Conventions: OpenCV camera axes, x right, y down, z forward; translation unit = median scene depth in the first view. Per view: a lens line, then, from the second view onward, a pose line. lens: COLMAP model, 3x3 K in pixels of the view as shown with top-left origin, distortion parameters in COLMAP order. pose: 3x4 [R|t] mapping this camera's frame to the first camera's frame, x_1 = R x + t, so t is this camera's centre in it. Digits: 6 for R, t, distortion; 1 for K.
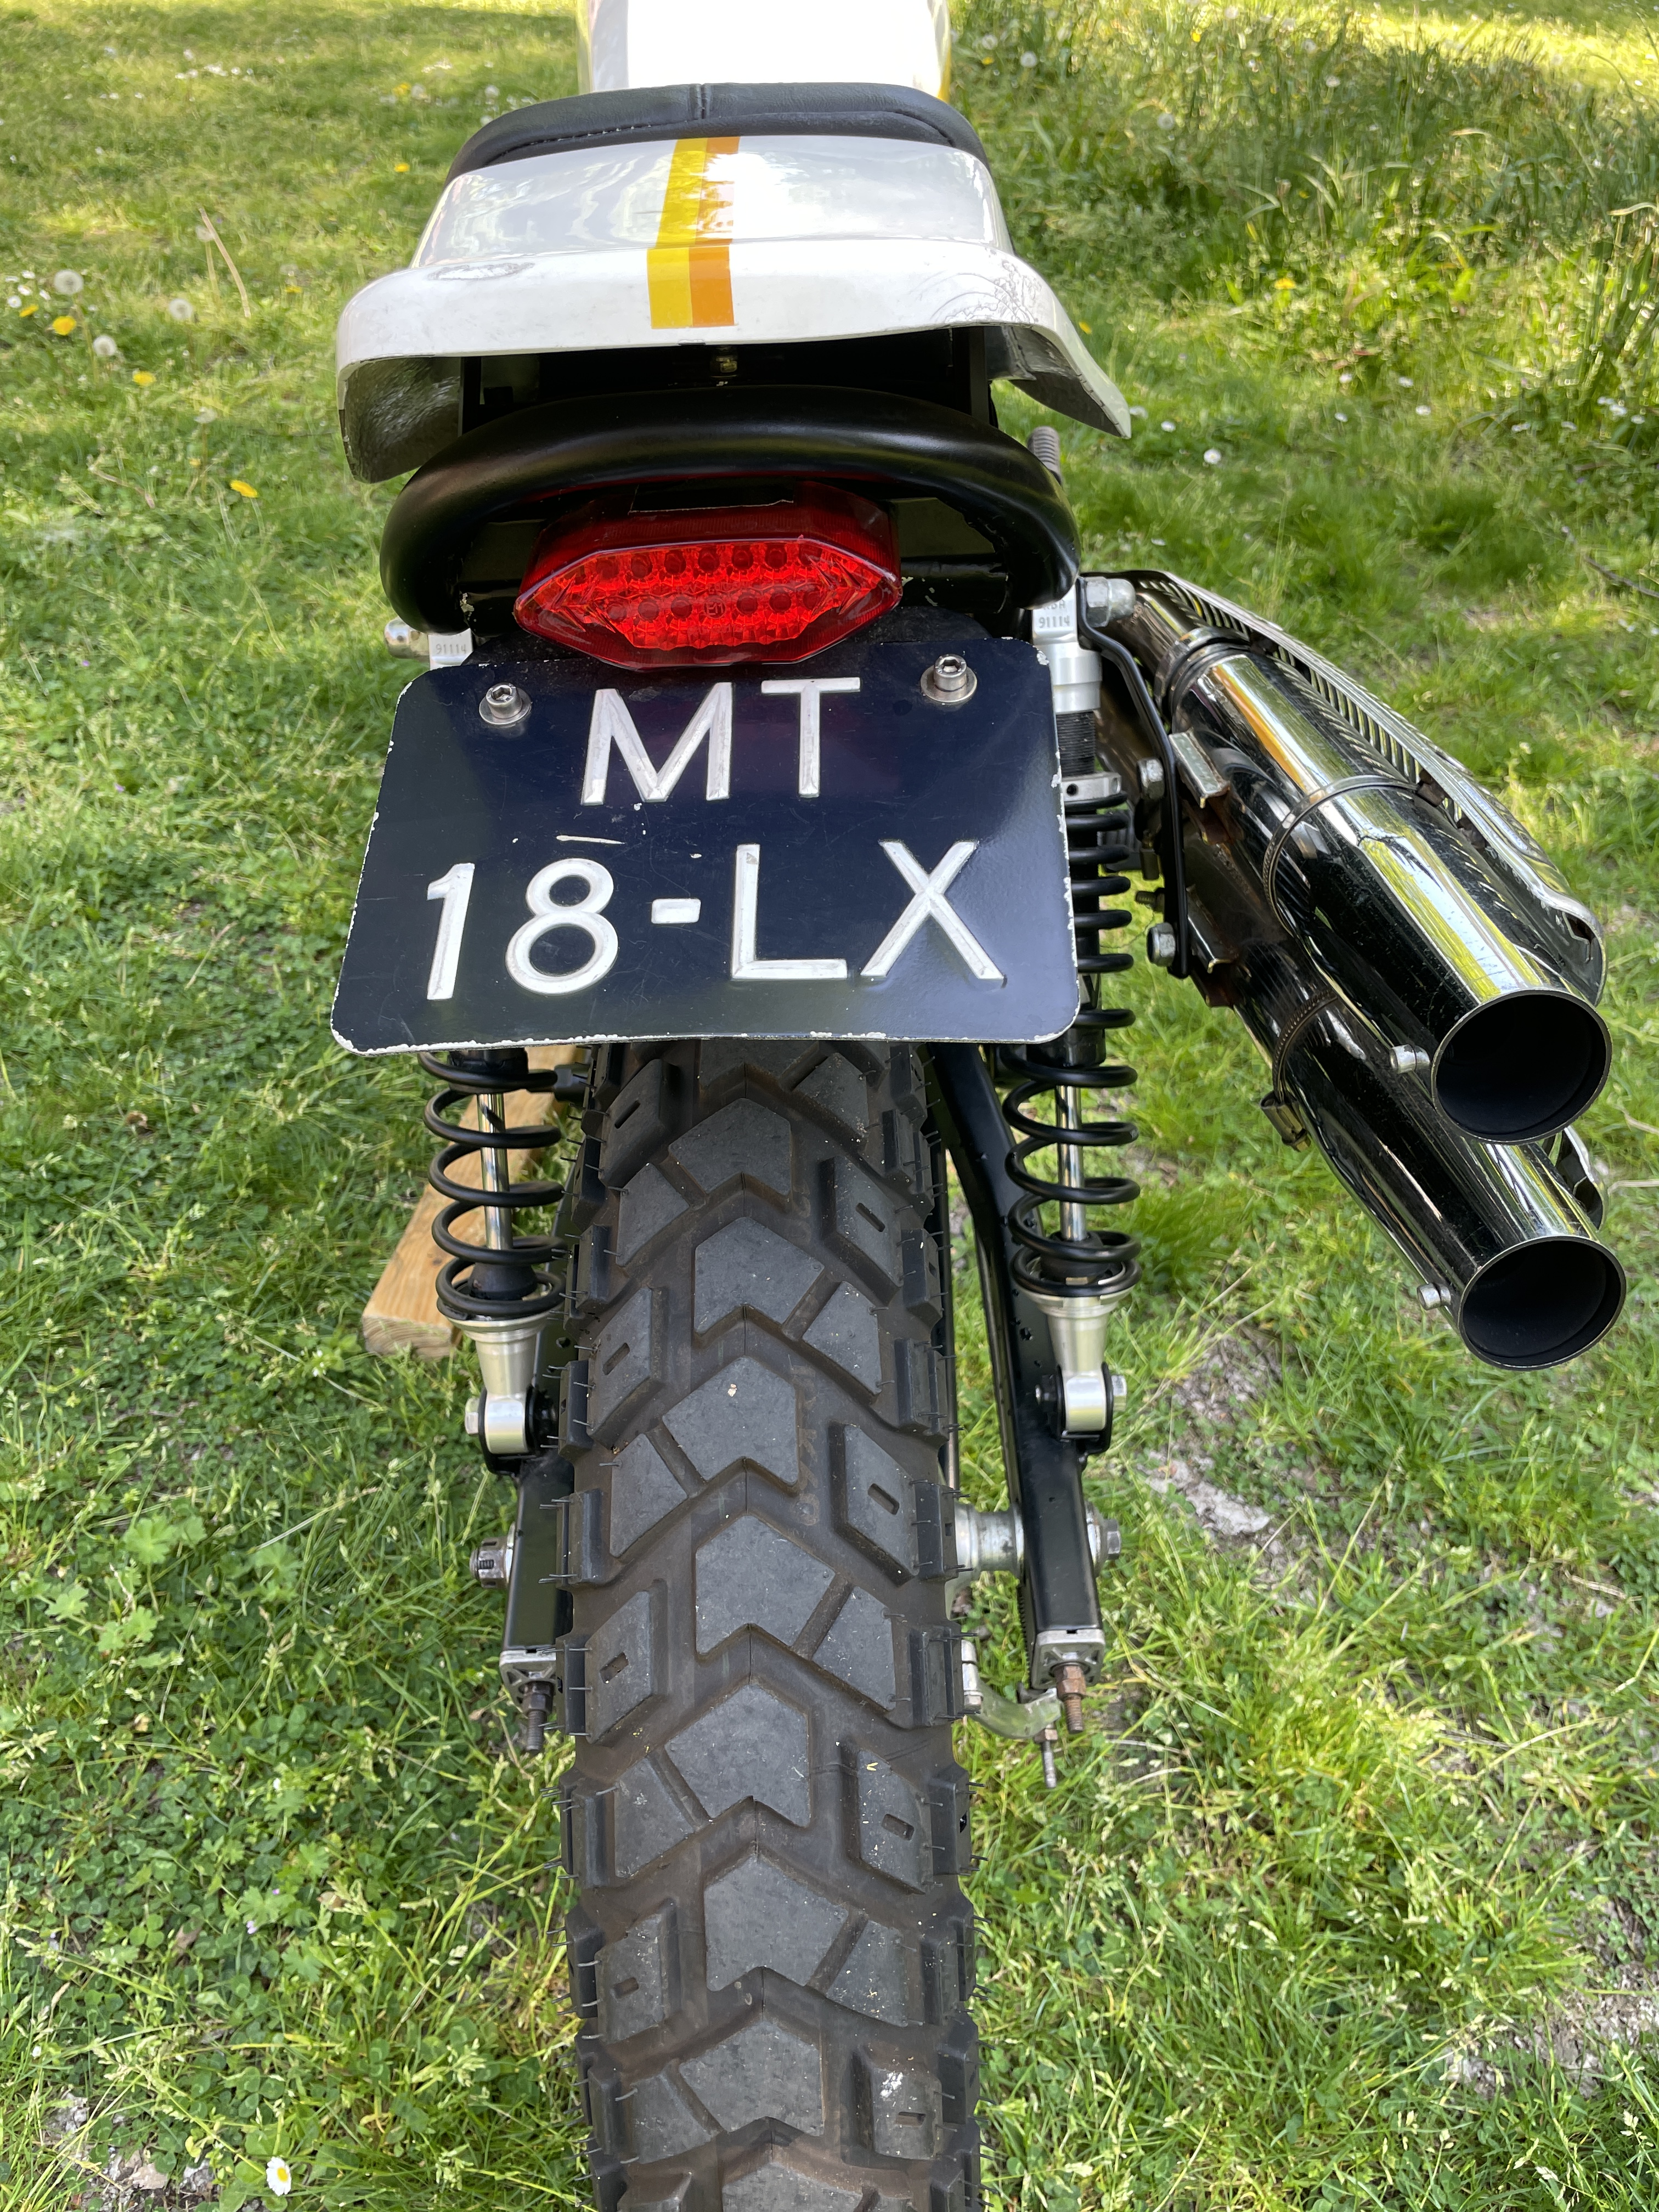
lens RADIAL K [[1719.6, 0, 836.1], [0, 1719.6, 1111.2], [0, 0, 1]] dist [0.063778, -0.113794]
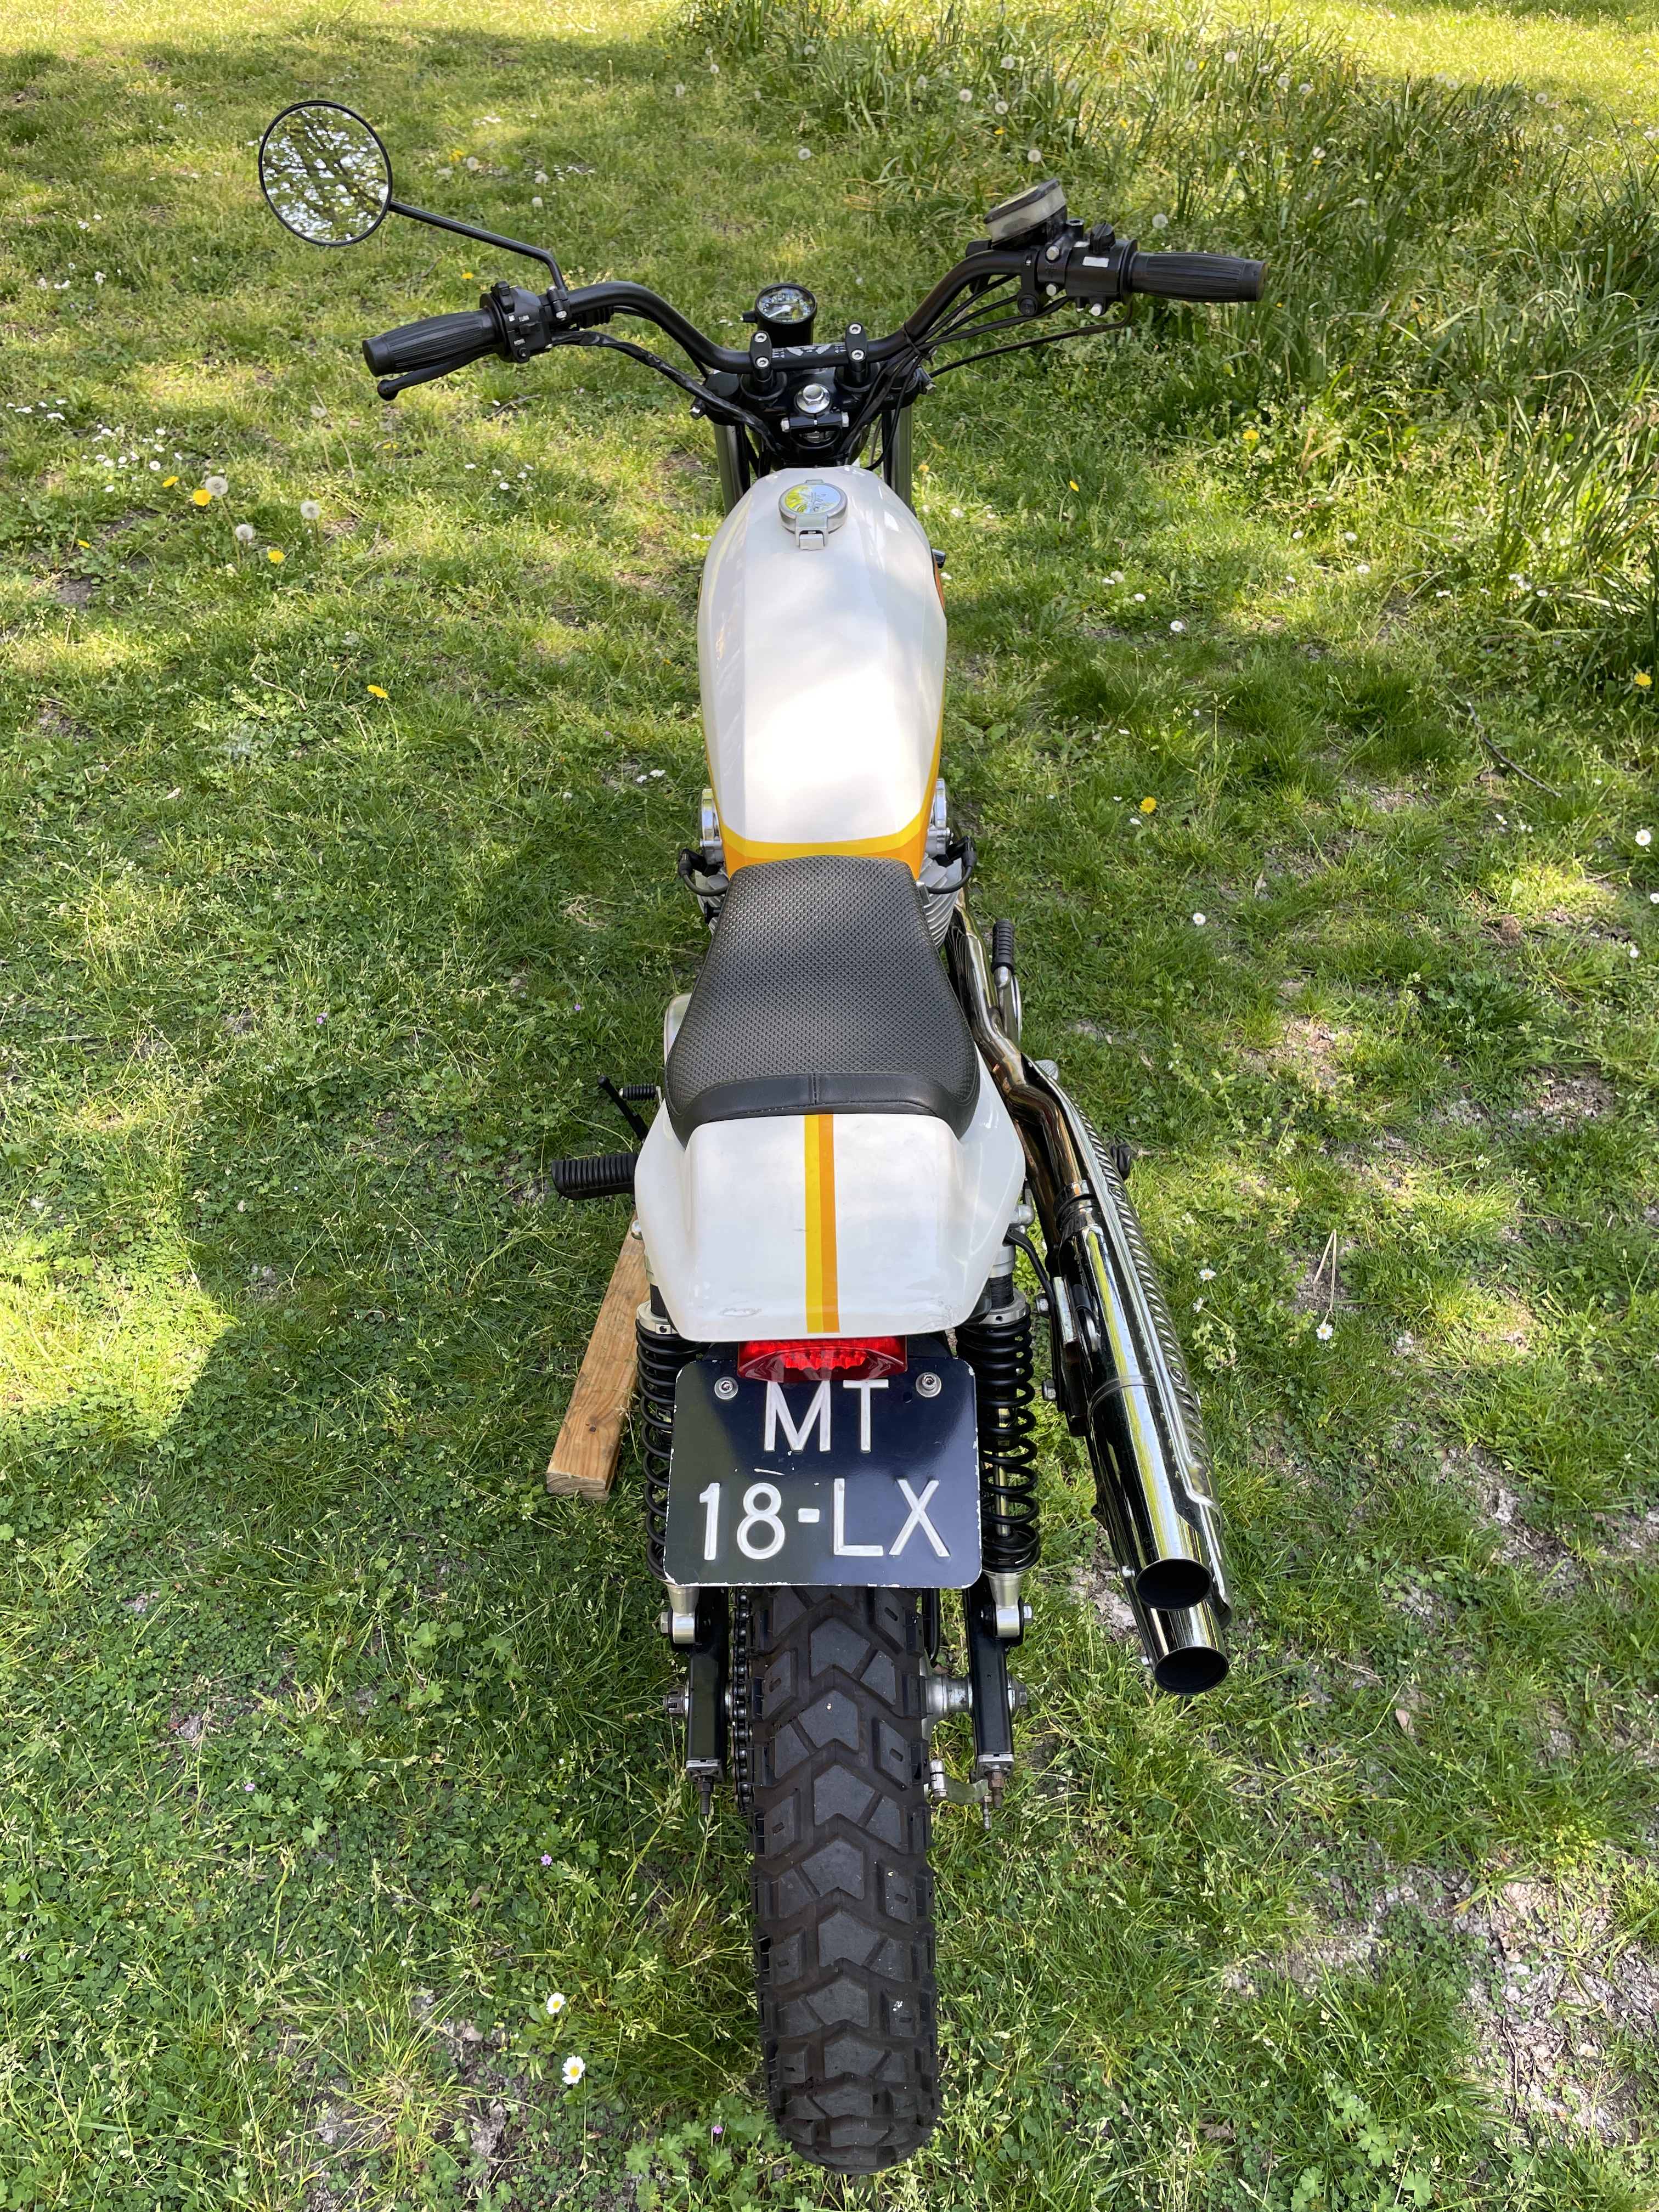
lens RADIAL K [[1719.6, 0, 819.8], [0, 1719.6, 1096.9], [0, 0, 1]] dist [0.063778, -0.113794]
pose [[0.999877, 0.007358, -0.013822, -0.025921], [-0.006443, 0.997854, 0.065153, -0.425668], [0.014272, -0.065056, 0.997780, -0.656267]]
